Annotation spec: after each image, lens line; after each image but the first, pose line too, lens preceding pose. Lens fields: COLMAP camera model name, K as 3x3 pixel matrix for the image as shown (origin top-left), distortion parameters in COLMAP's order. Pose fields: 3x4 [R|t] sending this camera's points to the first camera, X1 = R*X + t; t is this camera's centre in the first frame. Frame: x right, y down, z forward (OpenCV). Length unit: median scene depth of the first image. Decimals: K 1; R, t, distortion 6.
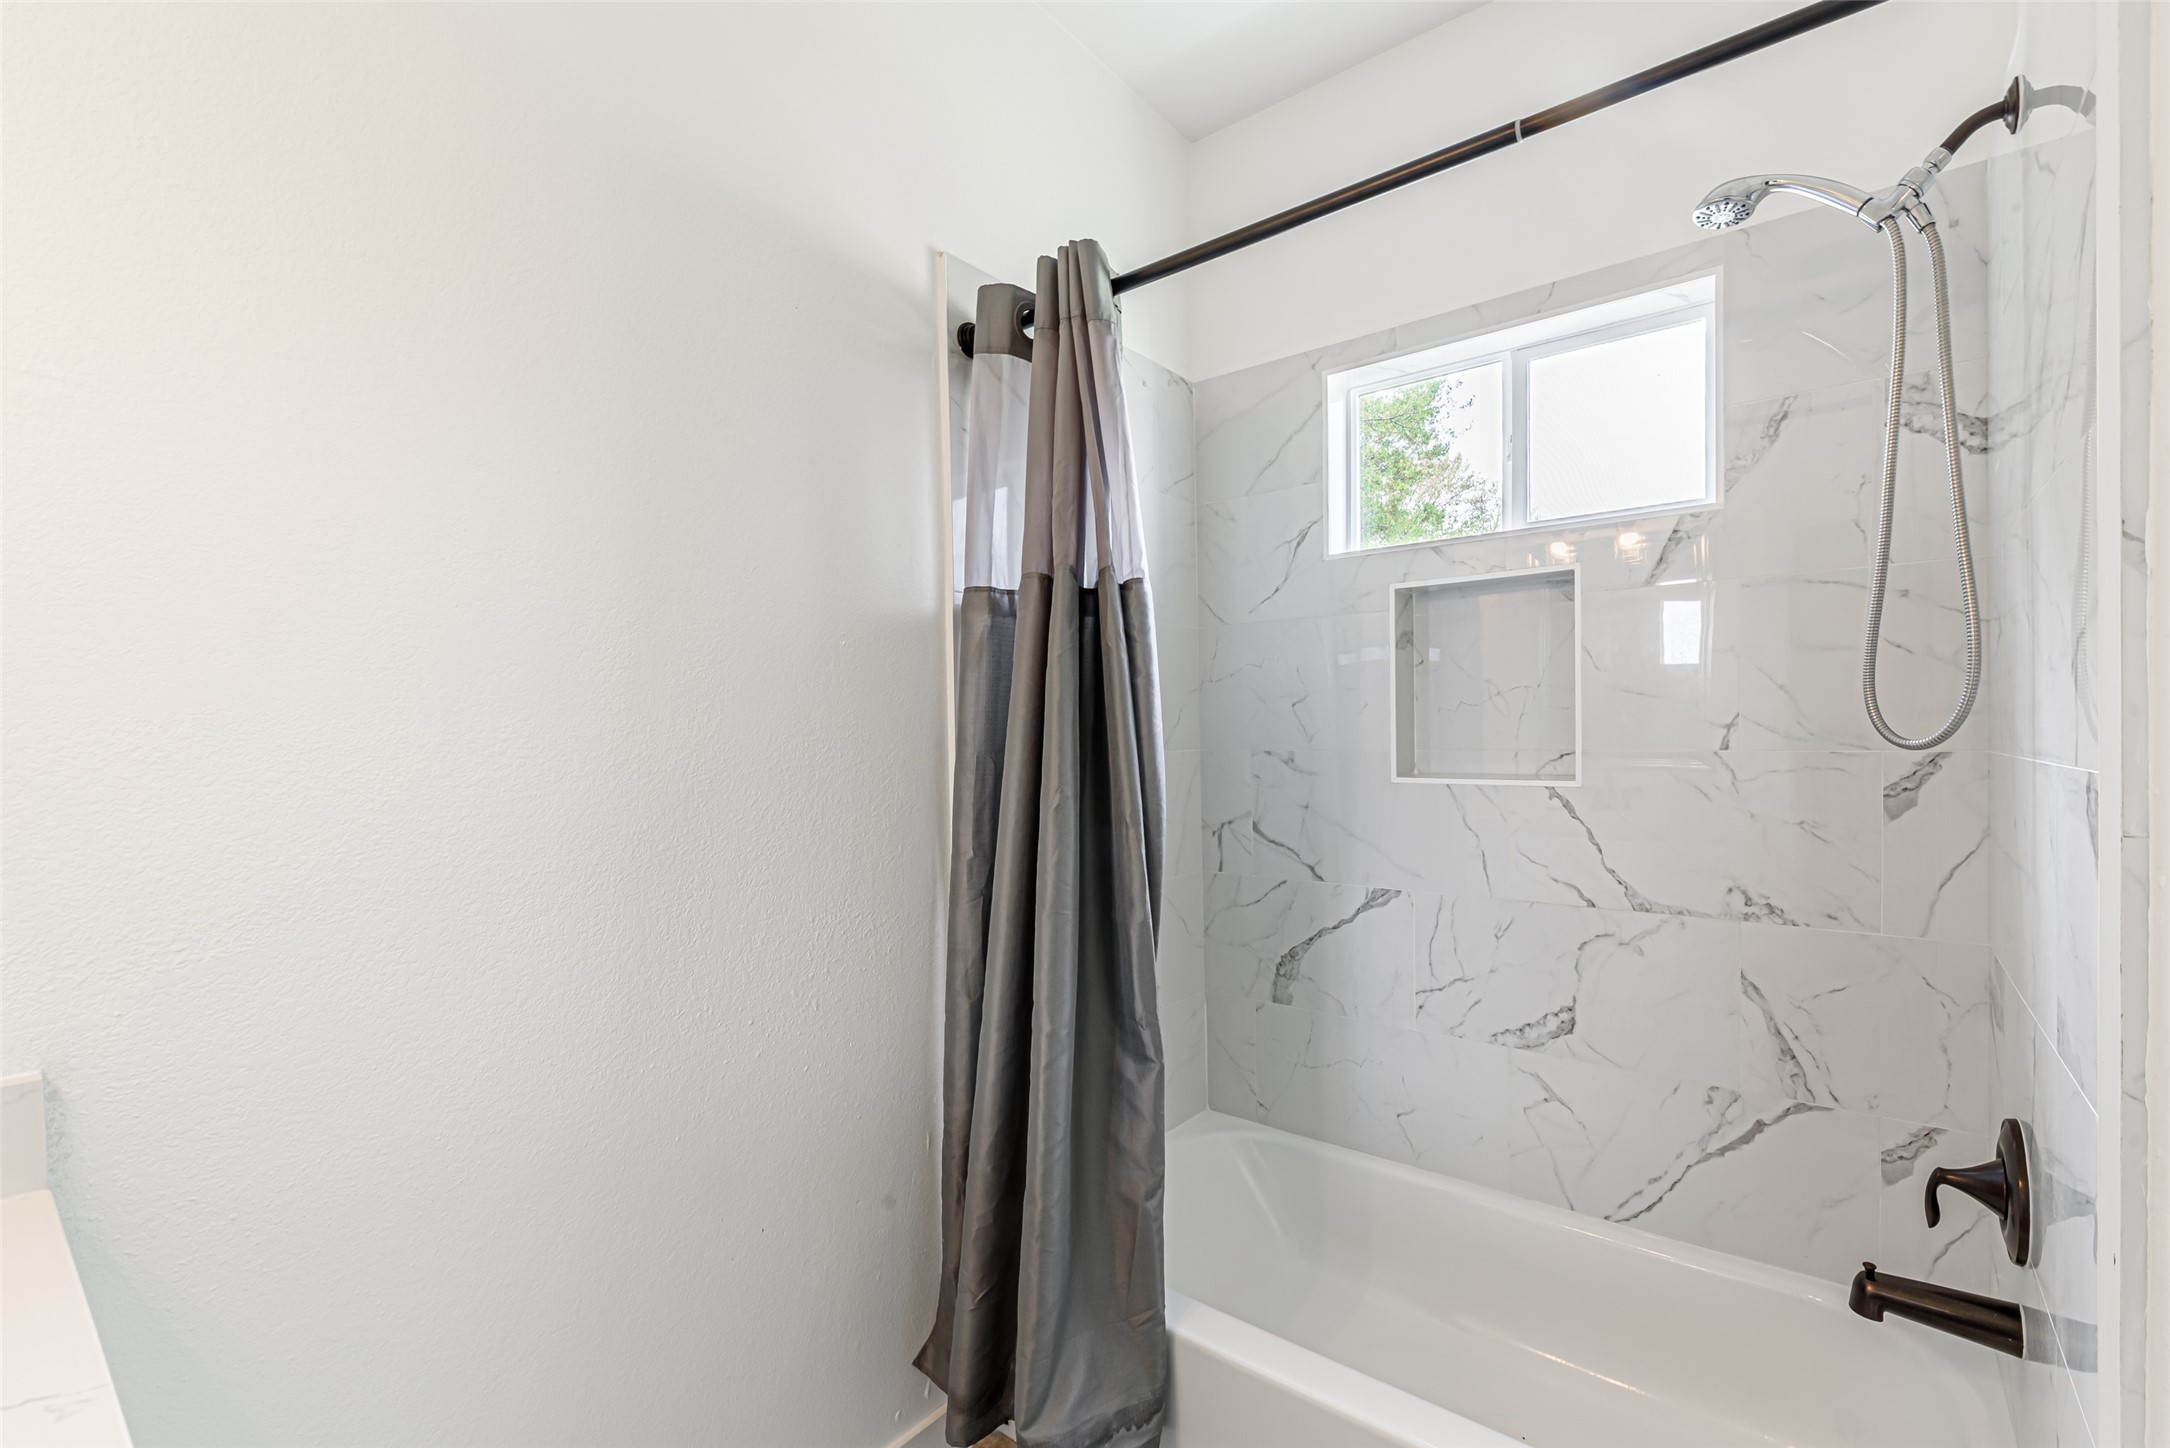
lens RADIAL K [[923.2, 0, 1087.8], [0, 923.2, 730.6], [0, 0, 1]] dist [-0.000364, -0.000152]
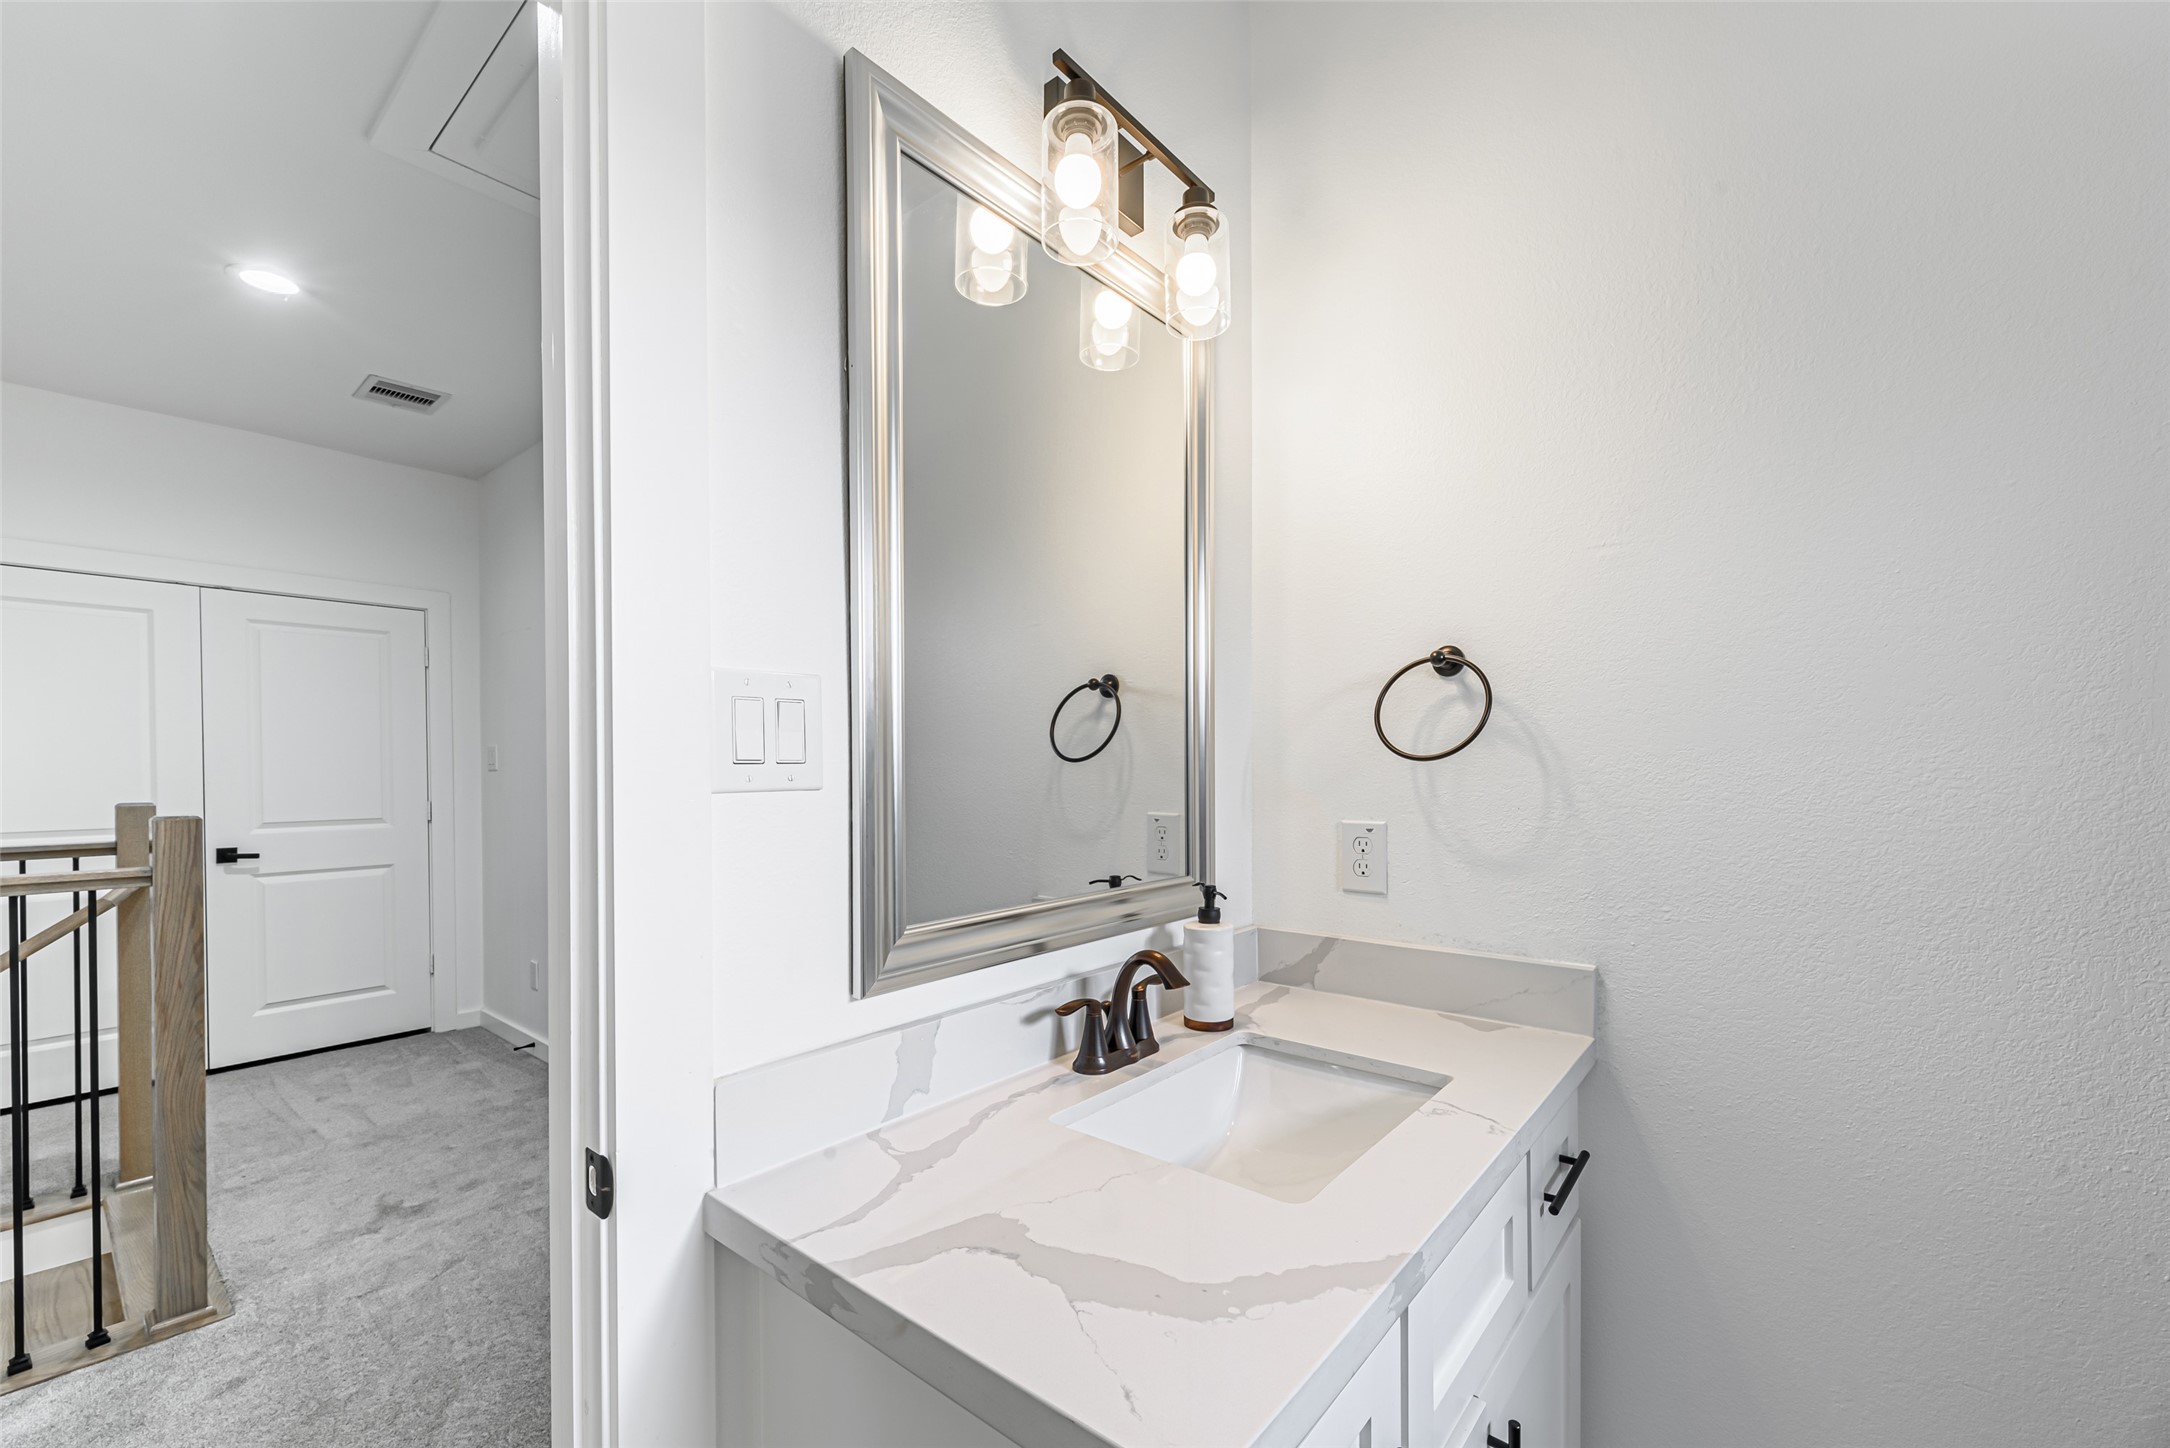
lens RADIAL K [[880.7, 0, 1085.9], [0, 880.7, 727.8], [0, 0, 1]] dist [-0.000330, -0.000372]
pose [[-0.036561, -0.040850, -0.998496, 0.408025], [-0.001891, 0.999165, -0.040808, 0.005480], [0.999330, 0.000396, -0.036607, 0.116348]]
